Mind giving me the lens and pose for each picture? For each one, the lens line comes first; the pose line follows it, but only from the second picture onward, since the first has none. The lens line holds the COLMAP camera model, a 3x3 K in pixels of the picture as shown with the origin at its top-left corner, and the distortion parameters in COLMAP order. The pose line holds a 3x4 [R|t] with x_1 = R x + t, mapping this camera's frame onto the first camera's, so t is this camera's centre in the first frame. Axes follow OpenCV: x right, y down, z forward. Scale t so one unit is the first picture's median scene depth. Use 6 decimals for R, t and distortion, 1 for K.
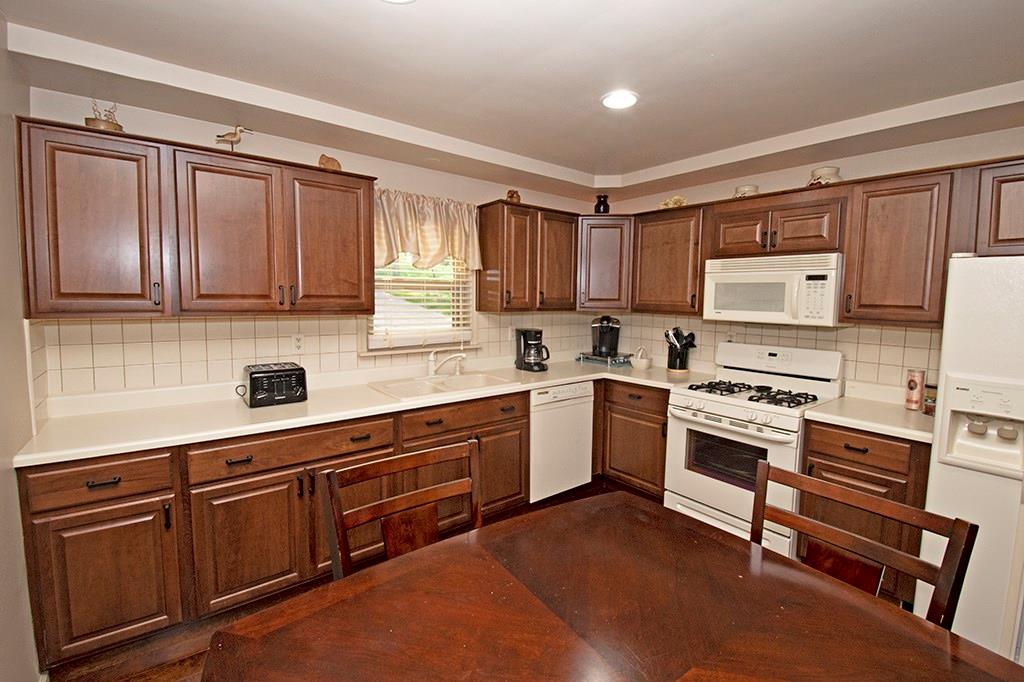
lens RADIAL K [[450.7, 0, 527.7], [0, 450.7, 332.2], [0, 0, 1]] dist [0.014999, -0.020955]
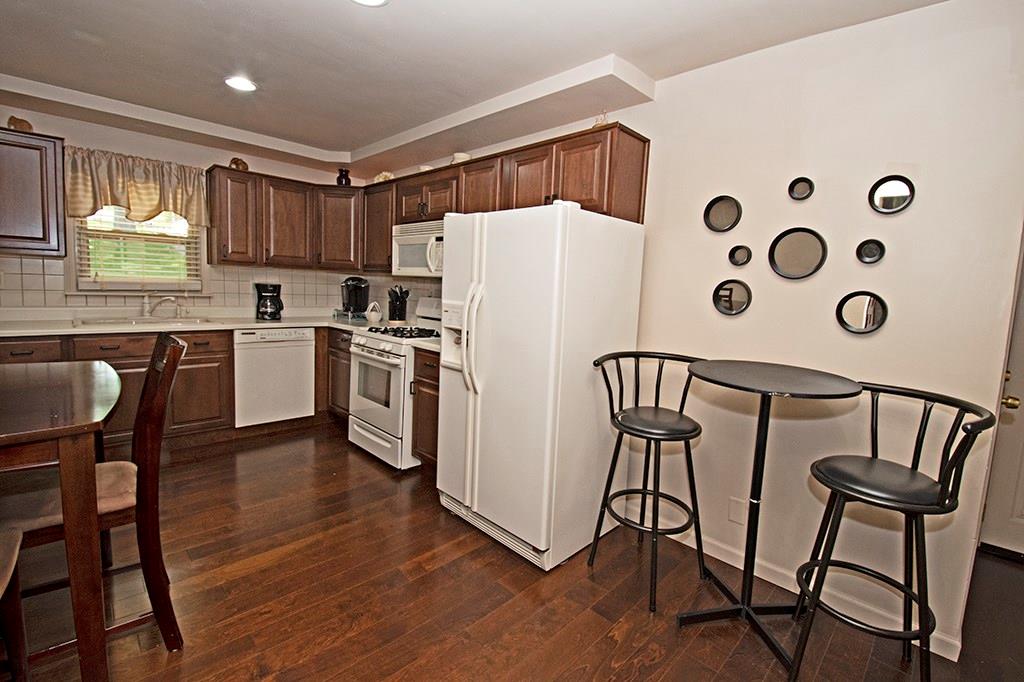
lens RADIAL K [[450.7, 0, 527.7], [0, 450.7, 332.2], [0, 0, 1]] dist [0.014999, -0.020955]
pose [[0.993461, 0.020920, 0.112240, 0.633590], [-0.023271, 0.999536, 0.019671, 0.094048], [-0.111777, -0.022154, 0.993486, -0.247906]]
